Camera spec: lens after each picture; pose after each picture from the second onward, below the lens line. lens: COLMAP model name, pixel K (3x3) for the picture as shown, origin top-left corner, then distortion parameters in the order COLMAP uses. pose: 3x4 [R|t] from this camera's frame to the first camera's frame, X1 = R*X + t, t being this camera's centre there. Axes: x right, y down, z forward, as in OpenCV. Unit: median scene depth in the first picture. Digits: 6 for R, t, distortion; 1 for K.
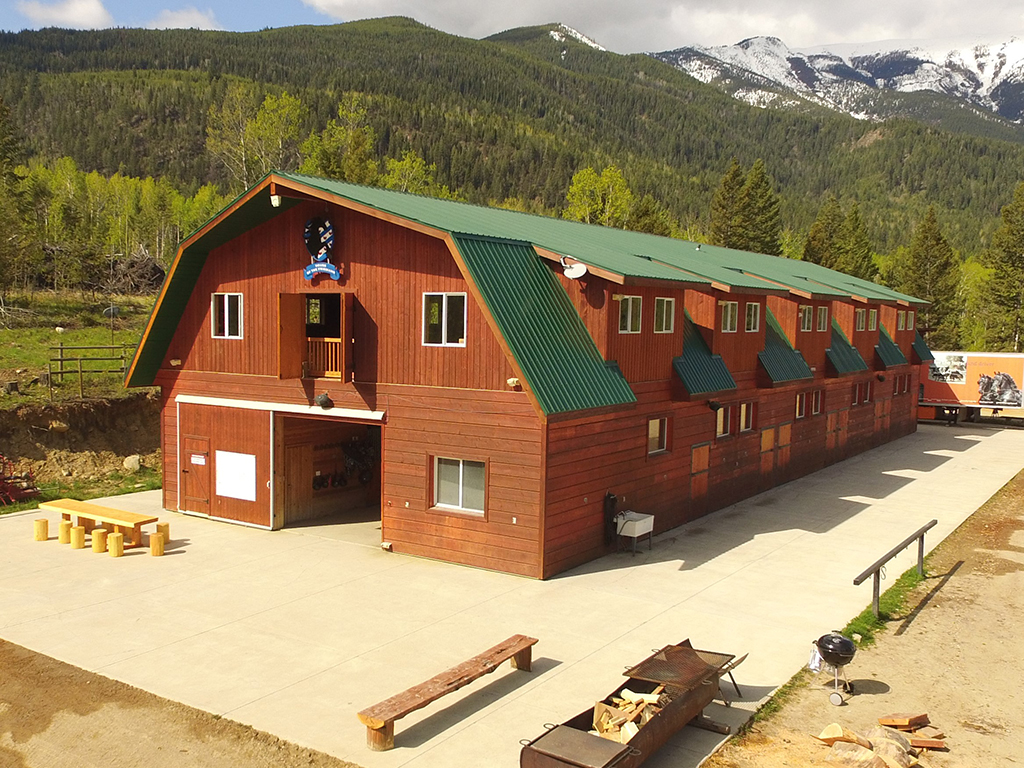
lens RADIAL K [[1016.3, 0, 428.7], [0, 1016.3, 416.9], [0, 0, 1]] dist [-0.002779, 0.000000]
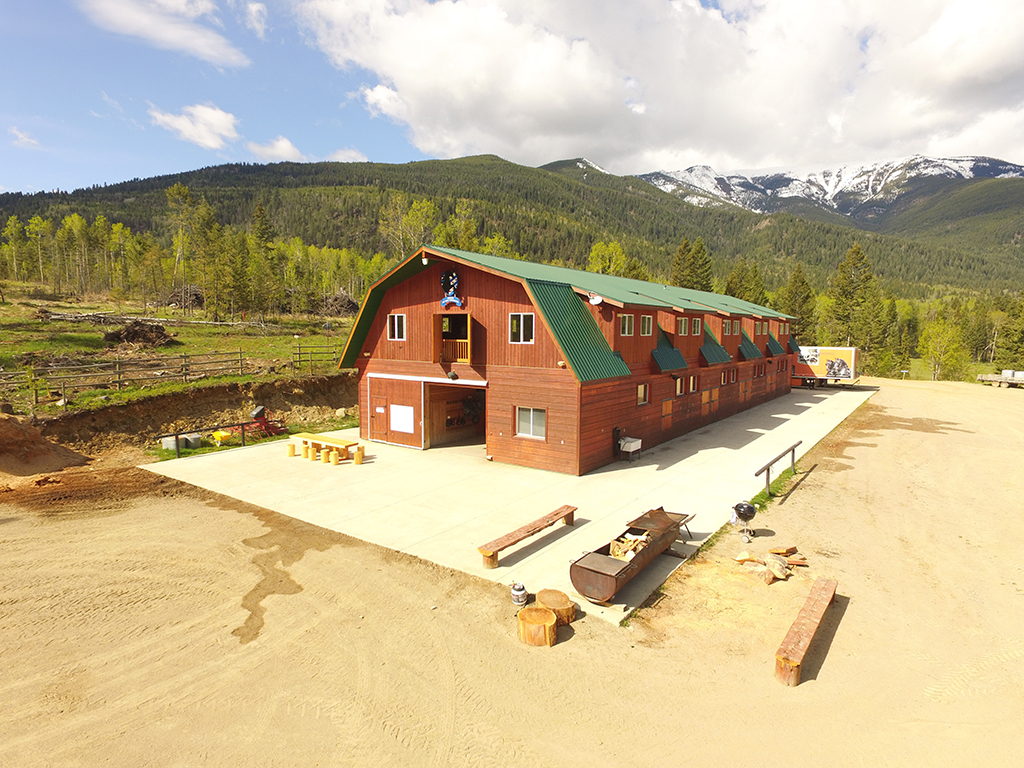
lens RADIAL K [[594.1, 0, 512.4], [0, 594.1, 383.1], [0, 0, 1]] dist [-0.009013, 0.012927]
pose [[0.999951, -0.006154, 0.007727, -0.007408], [0.006214, 0.999951, -0.007757, 0.005346], [-0.007679, 0.007804, 0.999940, -0.021316]]
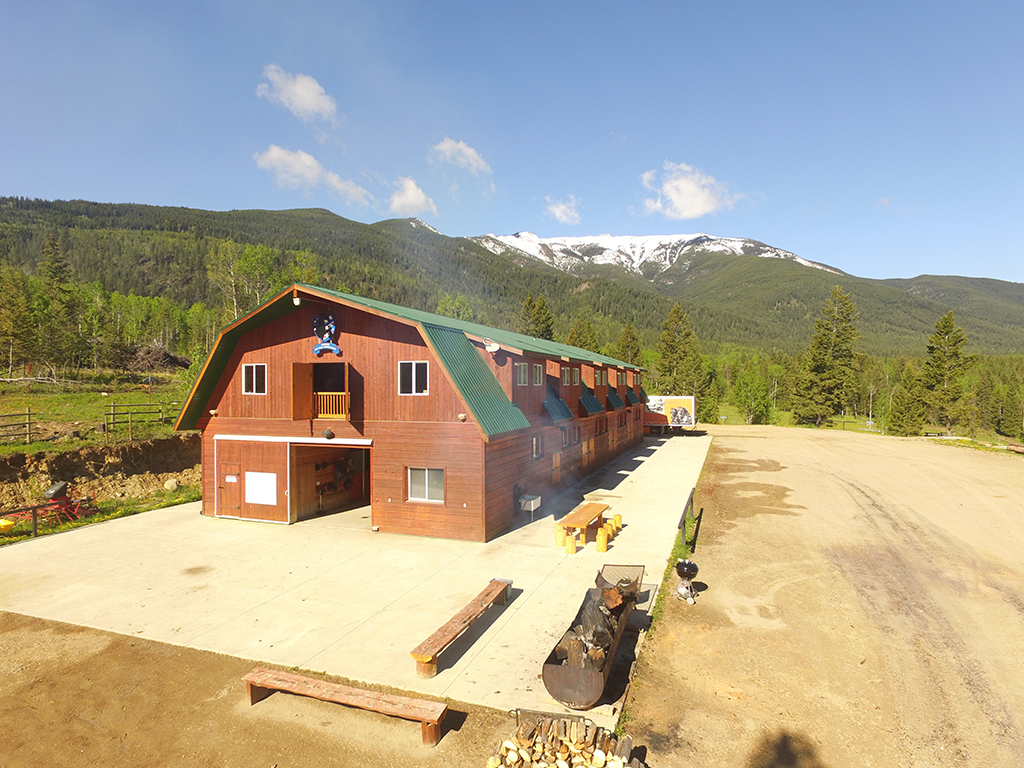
lens RADIAL K [[594.1, 0, 512.0], [0, 594.1, 383.8], [0, 0, 1]] dist [-0.009013, 0.012927]
pose [[0.960522, -0.016119, 0.277737, -0.075912], [0.043369, 0.994791, -0.092252, 0.002876], [-0.274803, 0.100655, 0.956217, 0.071139]]
